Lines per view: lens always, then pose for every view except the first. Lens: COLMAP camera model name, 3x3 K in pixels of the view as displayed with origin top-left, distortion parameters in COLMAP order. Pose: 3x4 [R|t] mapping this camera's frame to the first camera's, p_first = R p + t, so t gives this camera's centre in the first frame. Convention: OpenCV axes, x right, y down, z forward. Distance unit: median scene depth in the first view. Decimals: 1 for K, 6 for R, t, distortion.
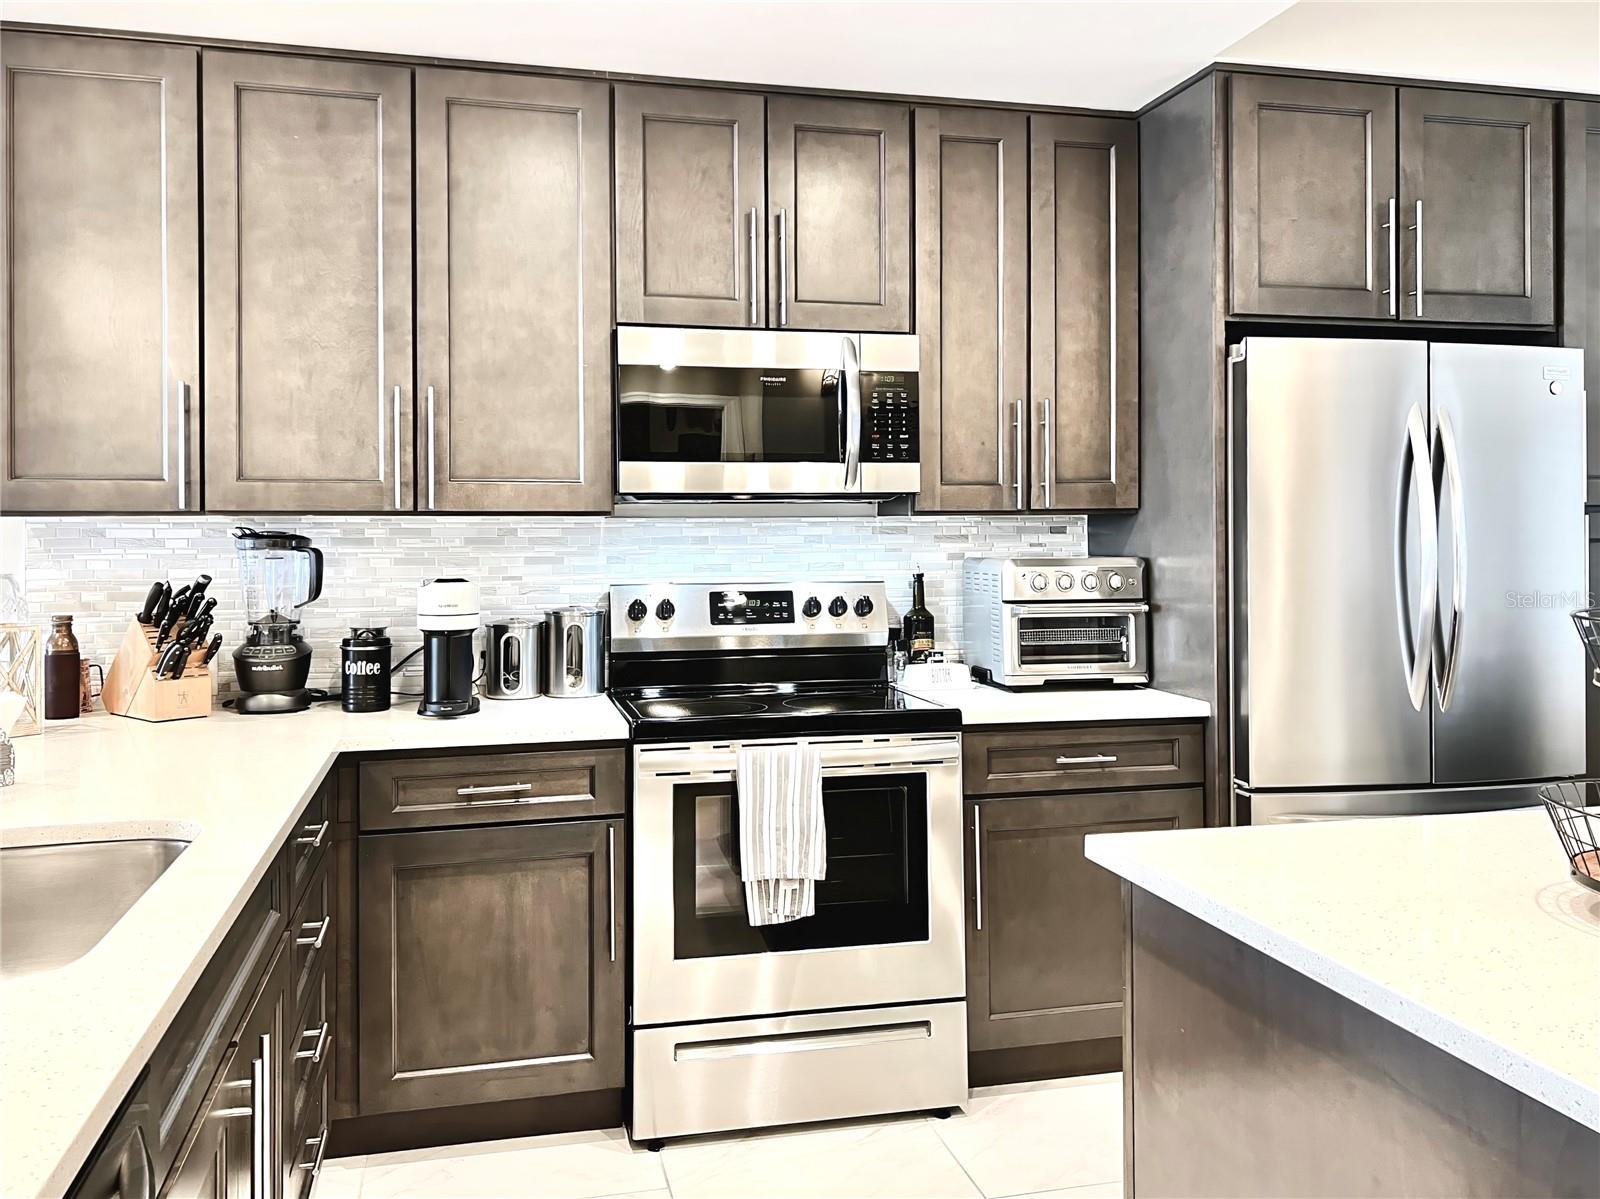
lens RADIAL K [[1273.1, 0, 800.0], [0, 1273.1, 527.3], [0, 0, 1]] dist [0.056441, -0.026379]
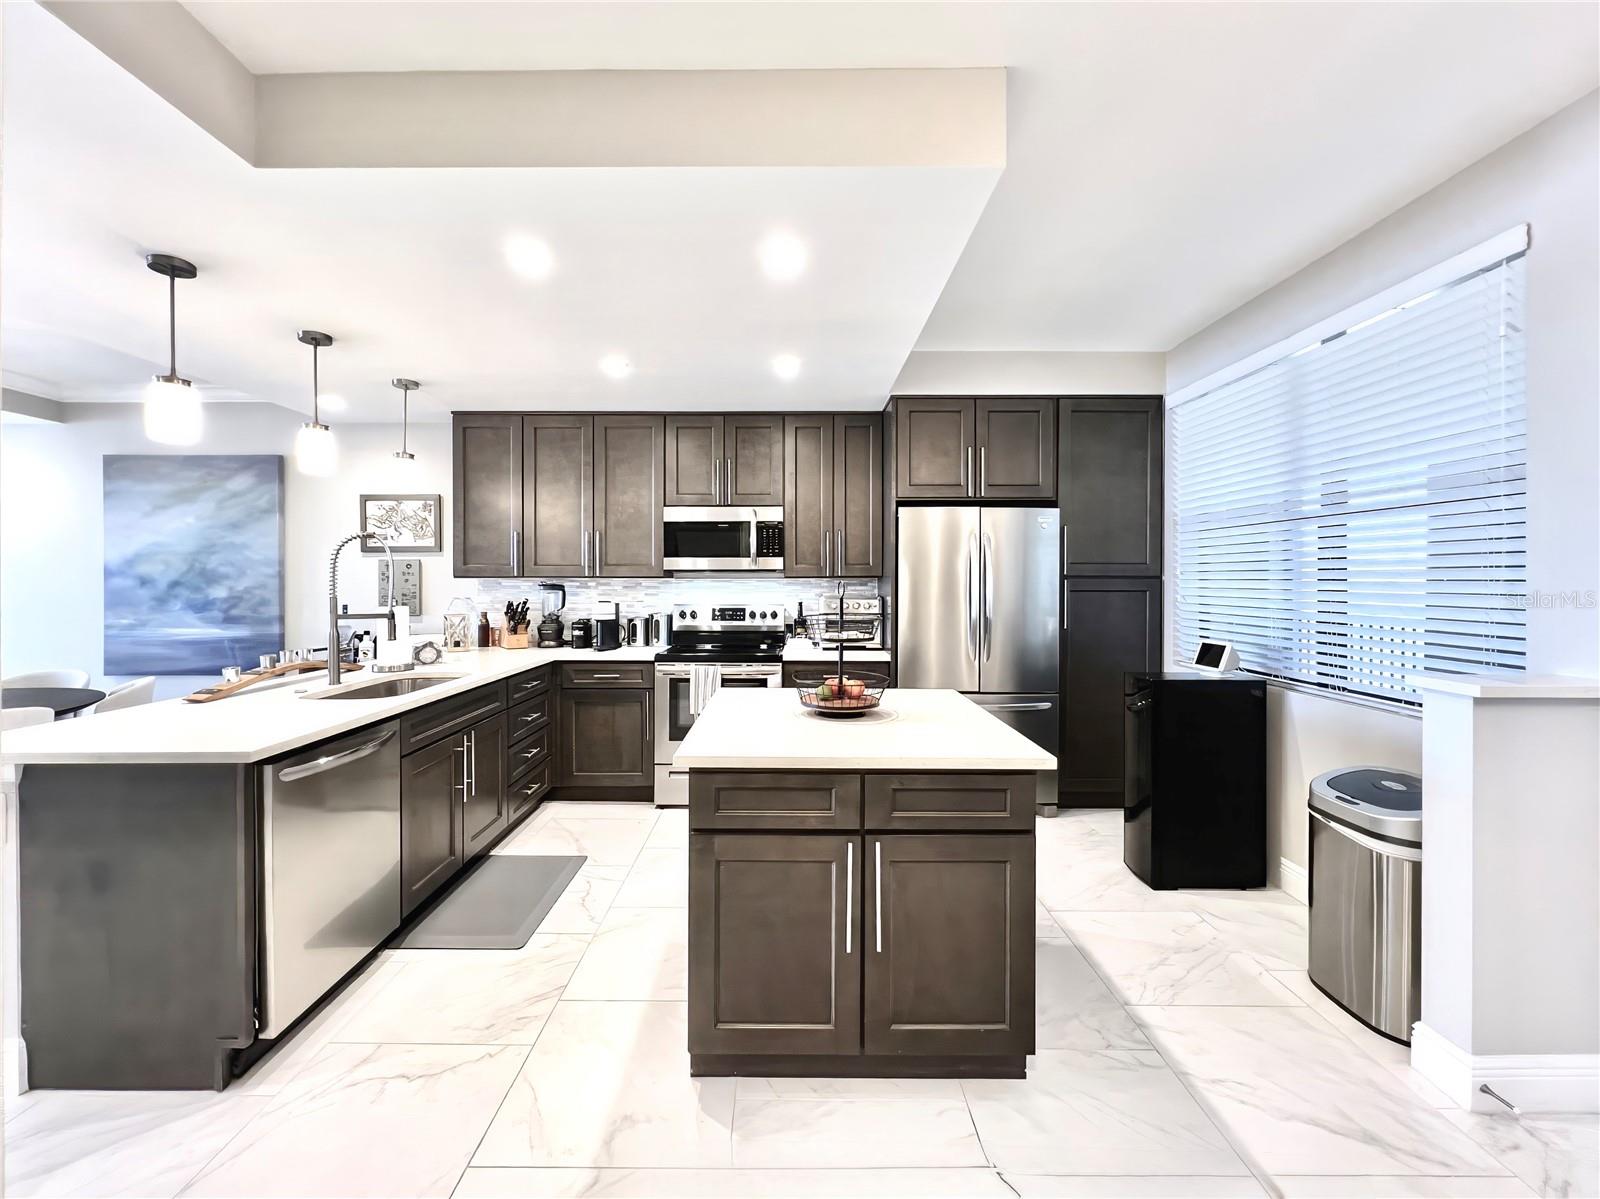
lens RADIAL K [[661.8, 0, 792.7], [0, 661.8, 583.7], [0, 0, 1]] dist [-0.002433, 0.000686]
pose [[0.971495, 0.006171, -0.236979, 0.432110], [-0.004559, 0.999963, 0.007349, -0.008781], [0.237016, -0.006059, 0.971487, -0.268108]]
